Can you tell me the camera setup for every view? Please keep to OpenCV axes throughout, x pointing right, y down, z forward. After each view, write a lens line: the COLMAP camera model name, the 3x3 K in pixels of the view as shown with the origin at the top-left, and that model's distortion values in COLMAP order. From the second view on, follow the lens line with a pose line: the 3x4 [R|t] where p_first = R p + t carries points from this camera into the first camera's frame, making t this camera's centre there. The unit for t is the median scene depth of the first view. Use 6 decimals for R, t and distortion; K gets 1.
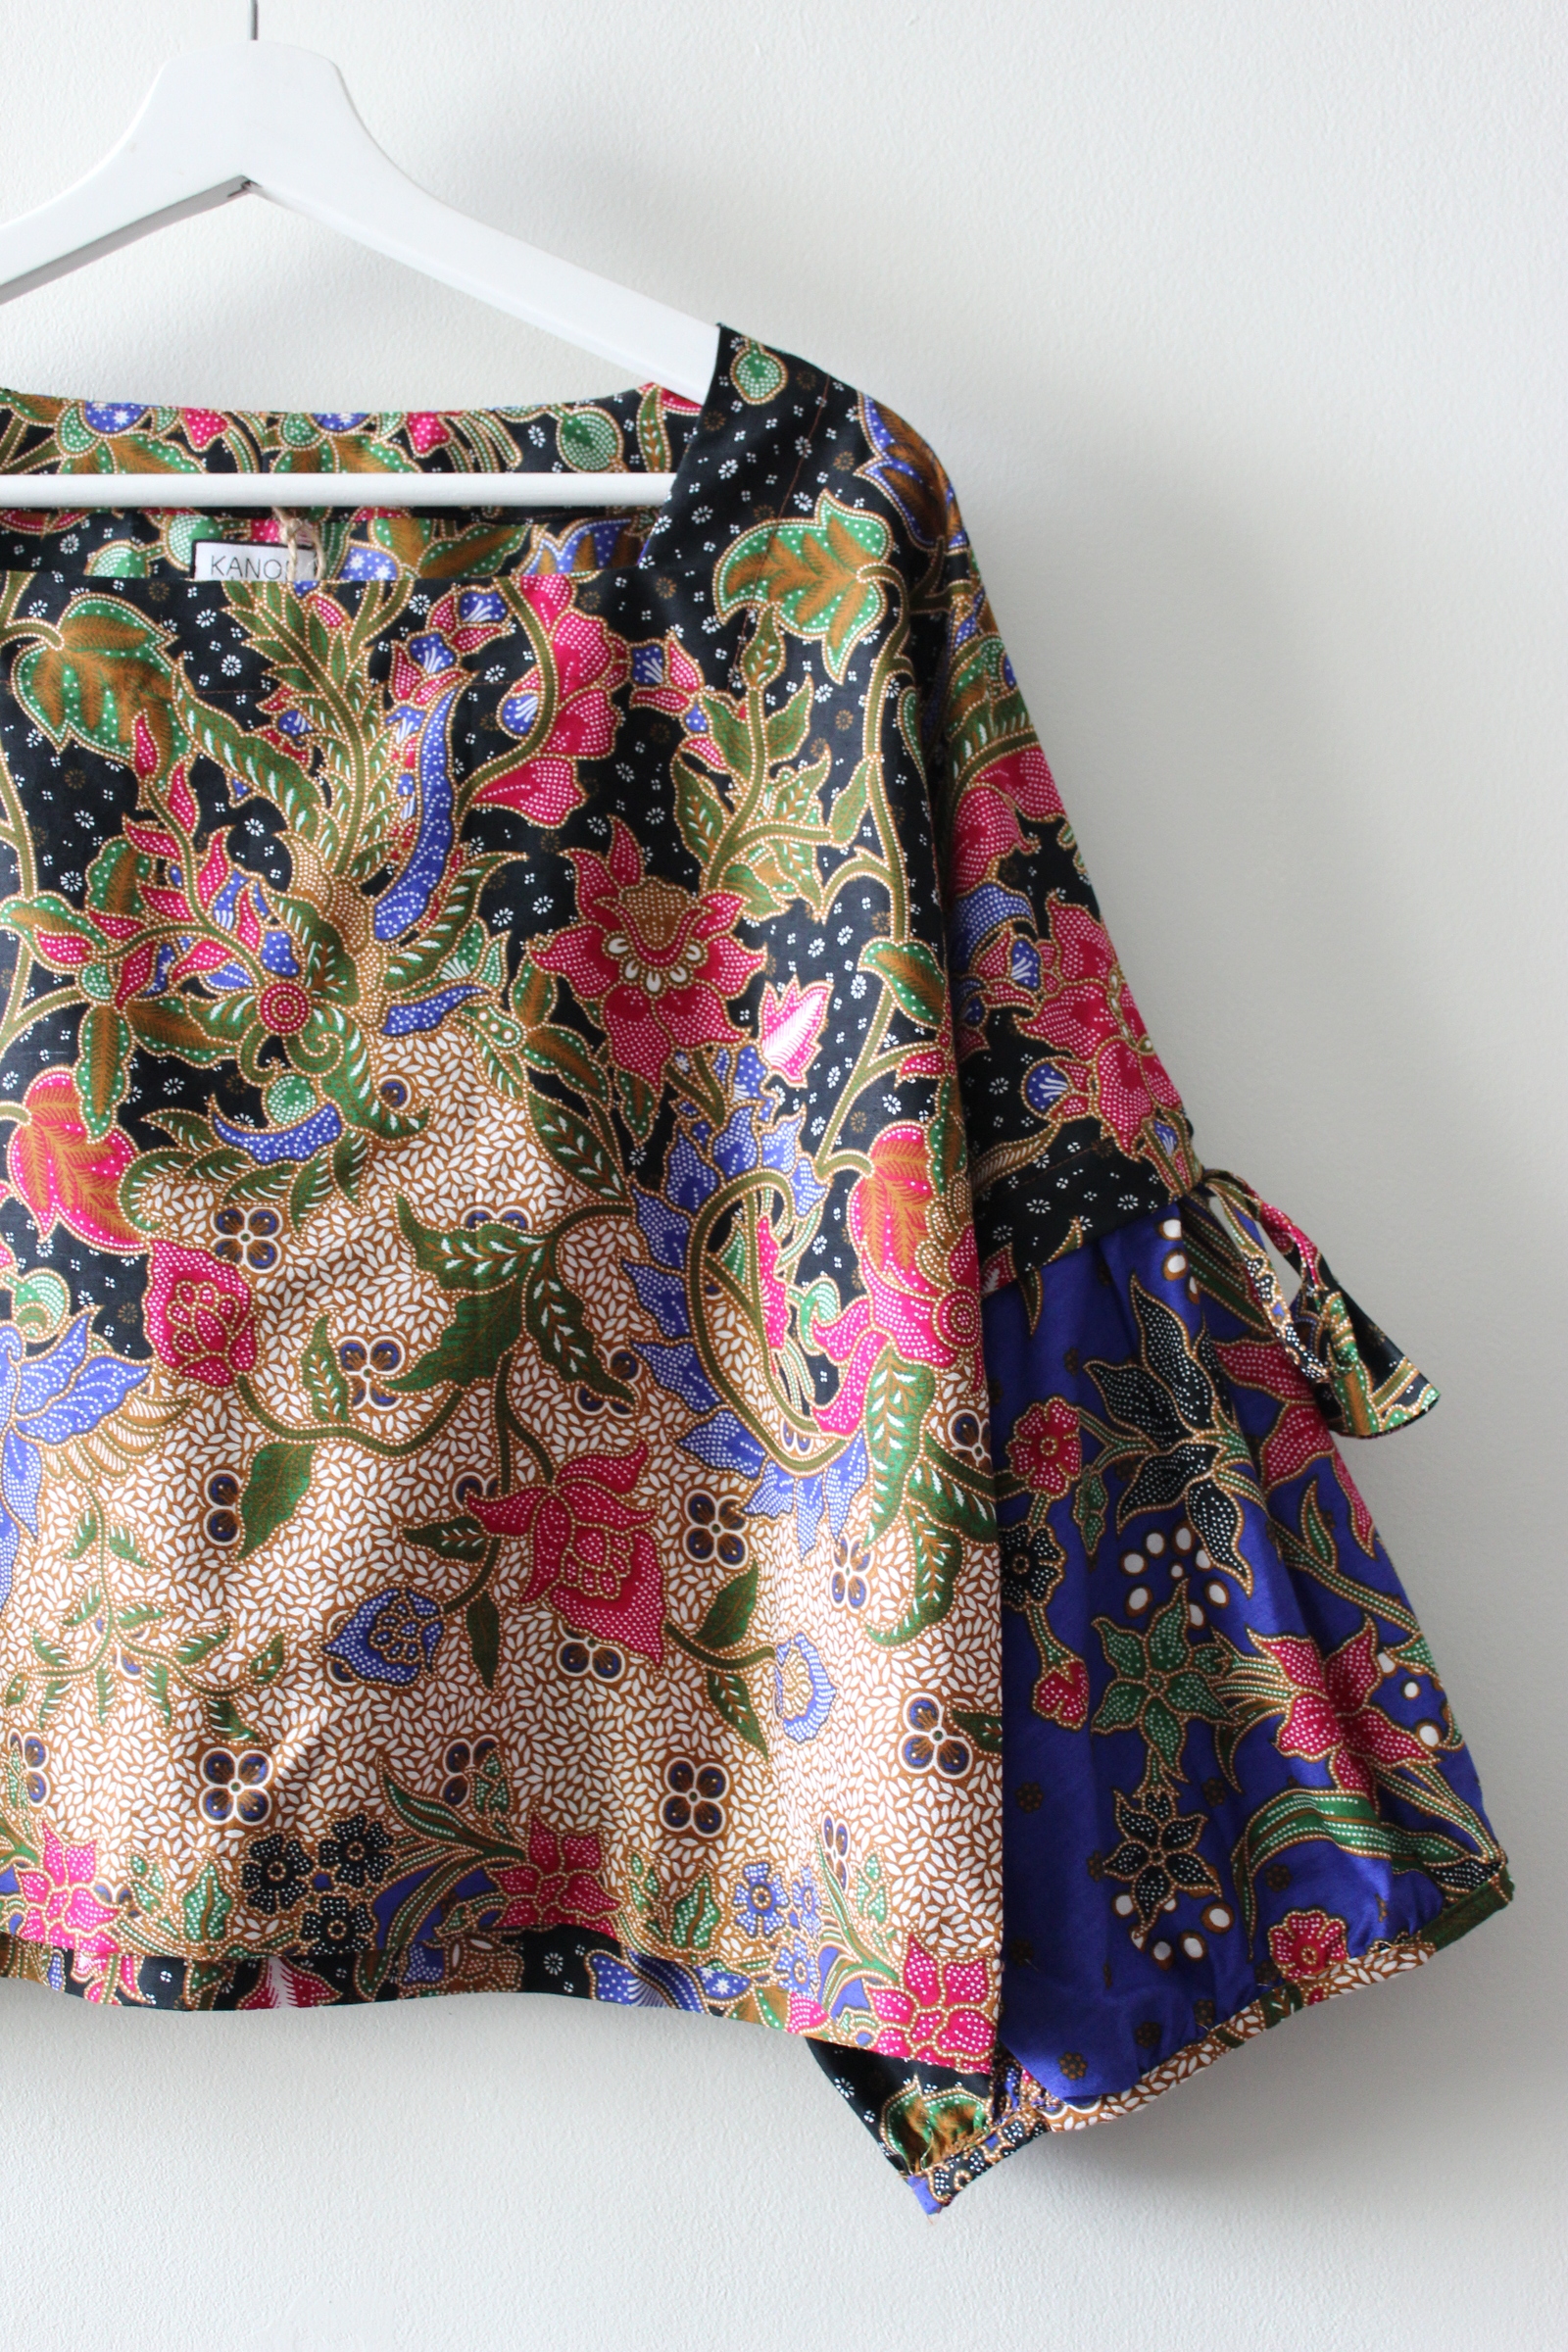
lens RADIAL K [[2779.1, 0, 792.4], [0, 2779.1, 1173.9], [0, 0, 1]] dist [-0.052728, 0.000000]
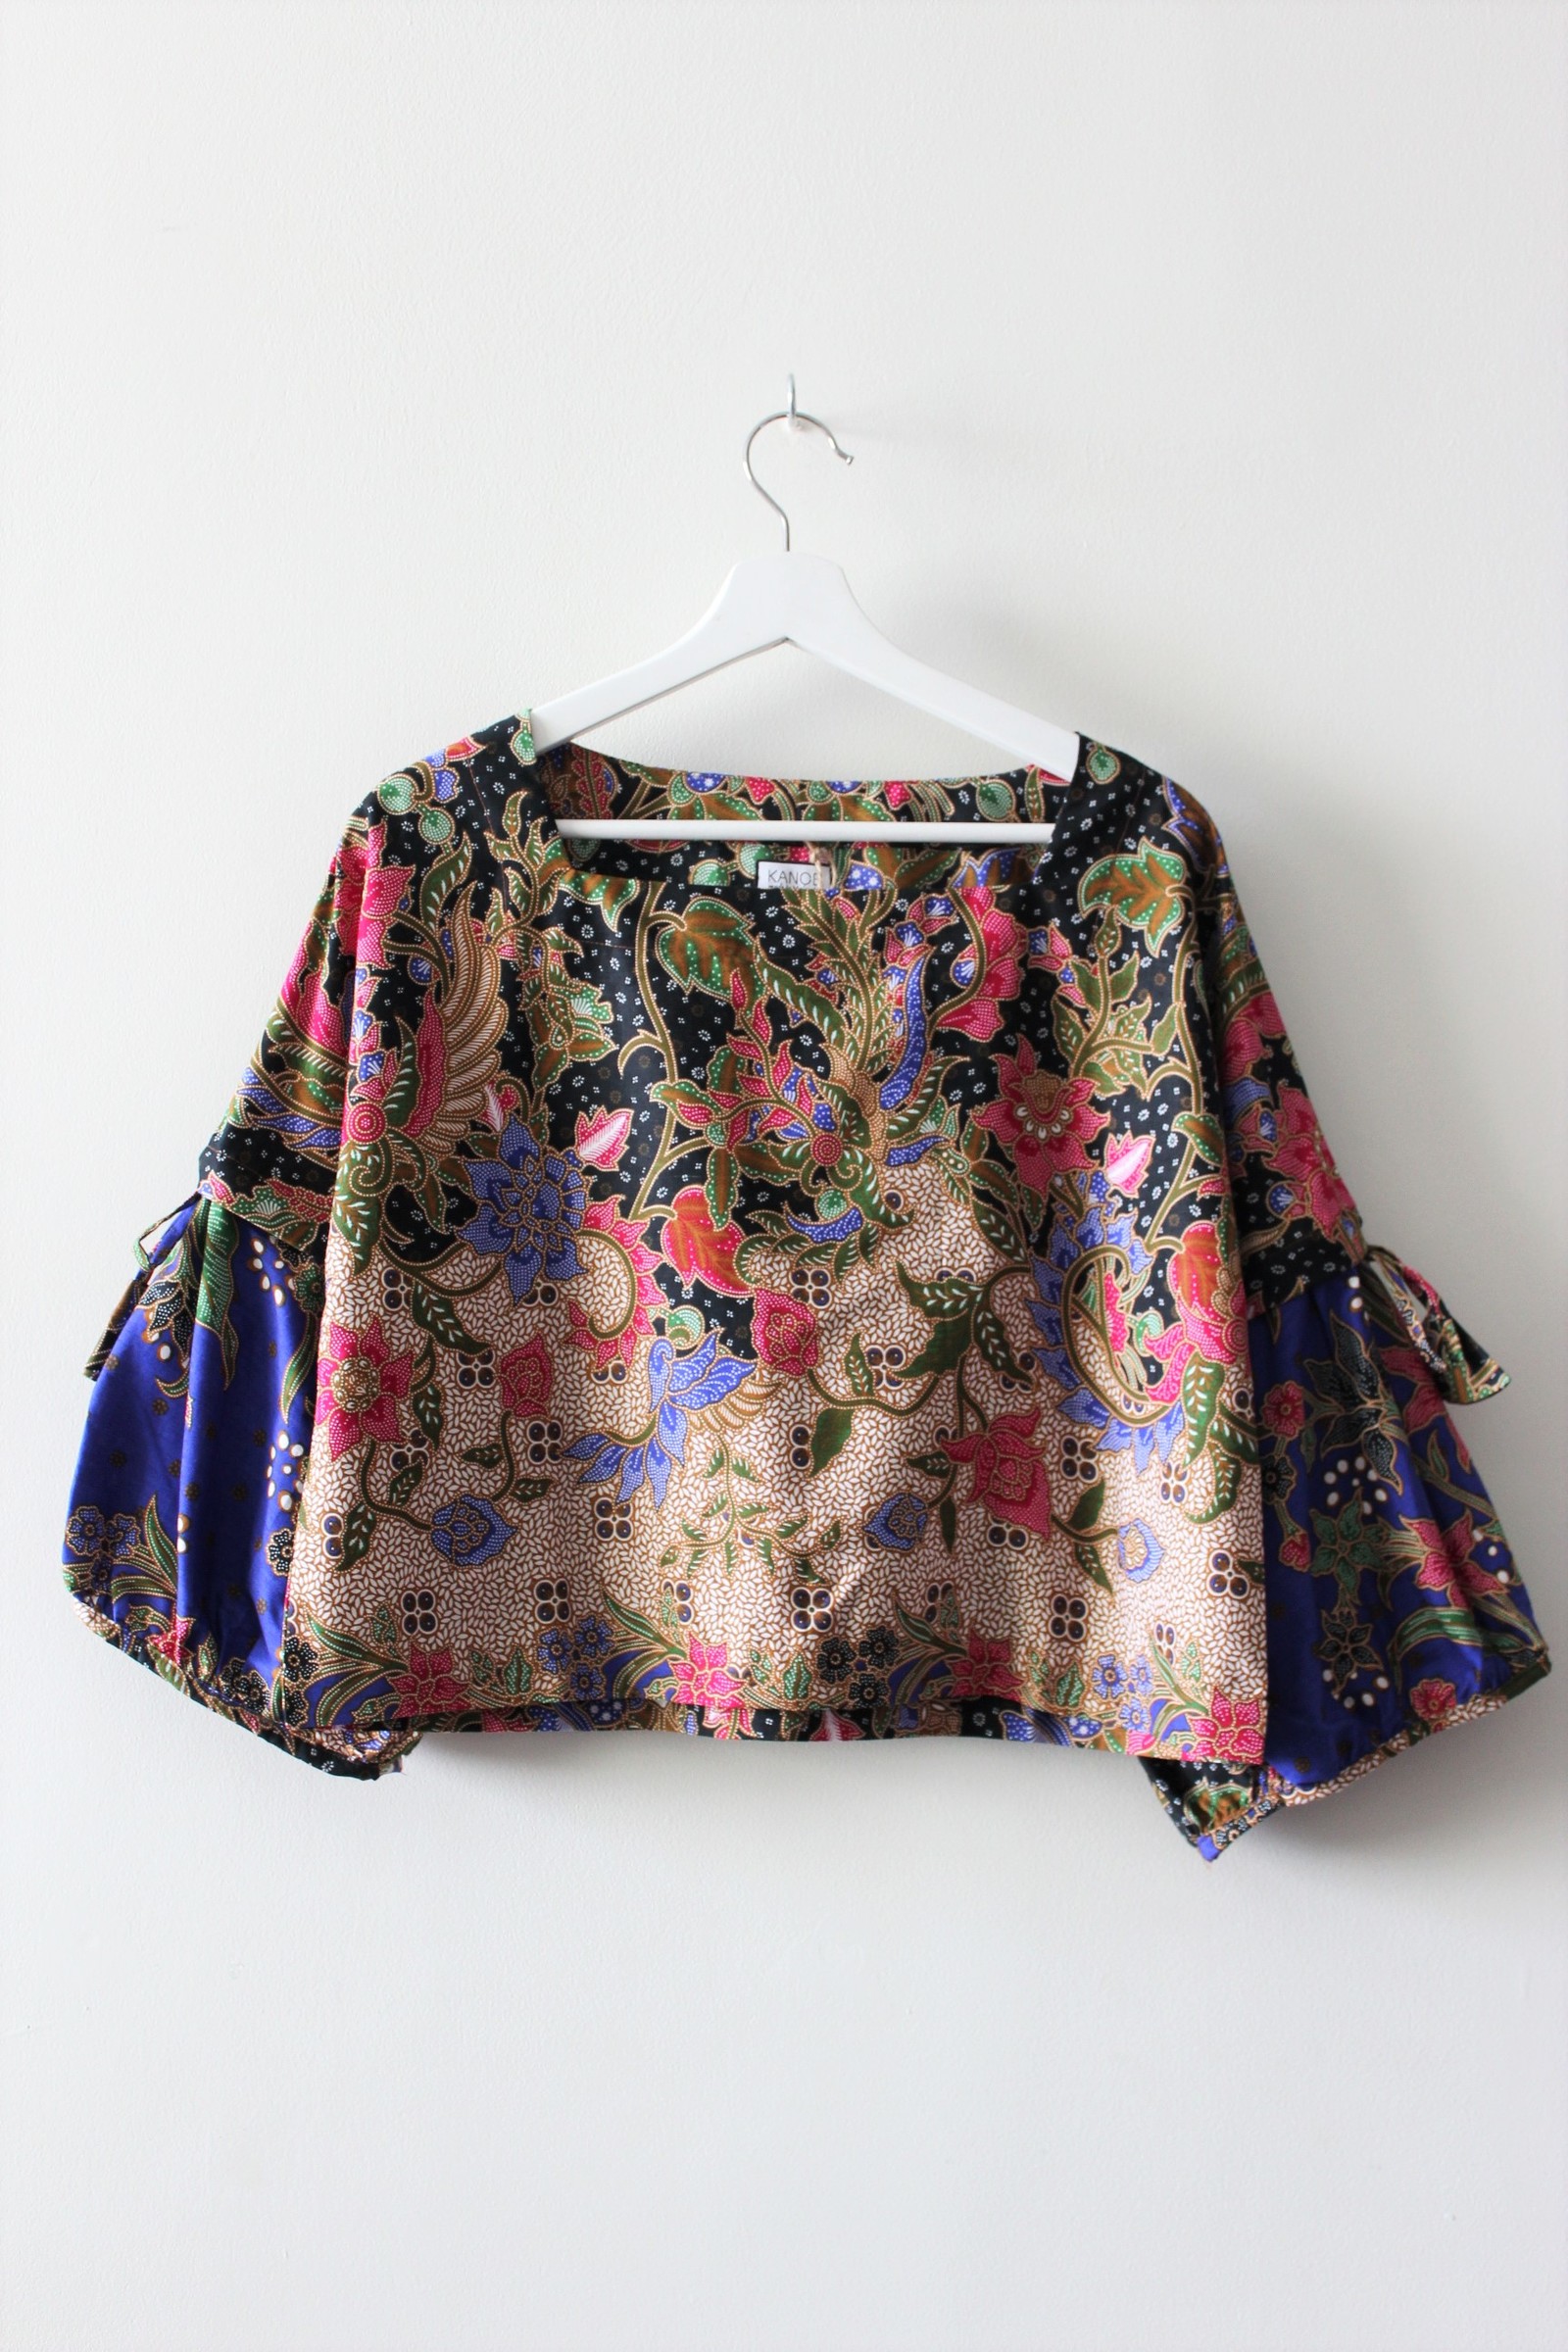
lens RADIAL K [[2779.1, 0, 800.9], [0, 2779.1, 1173.2], [0, 0, 1]] dist [-0.052728, 0.000000]
pose [[0.999554, 0.001756, 0.029807, -0.251336], [-0.002180, 0.999897, 0.014170, -0.069880], [-0.029779, -0.014229, 0.999455, -0.686088]]
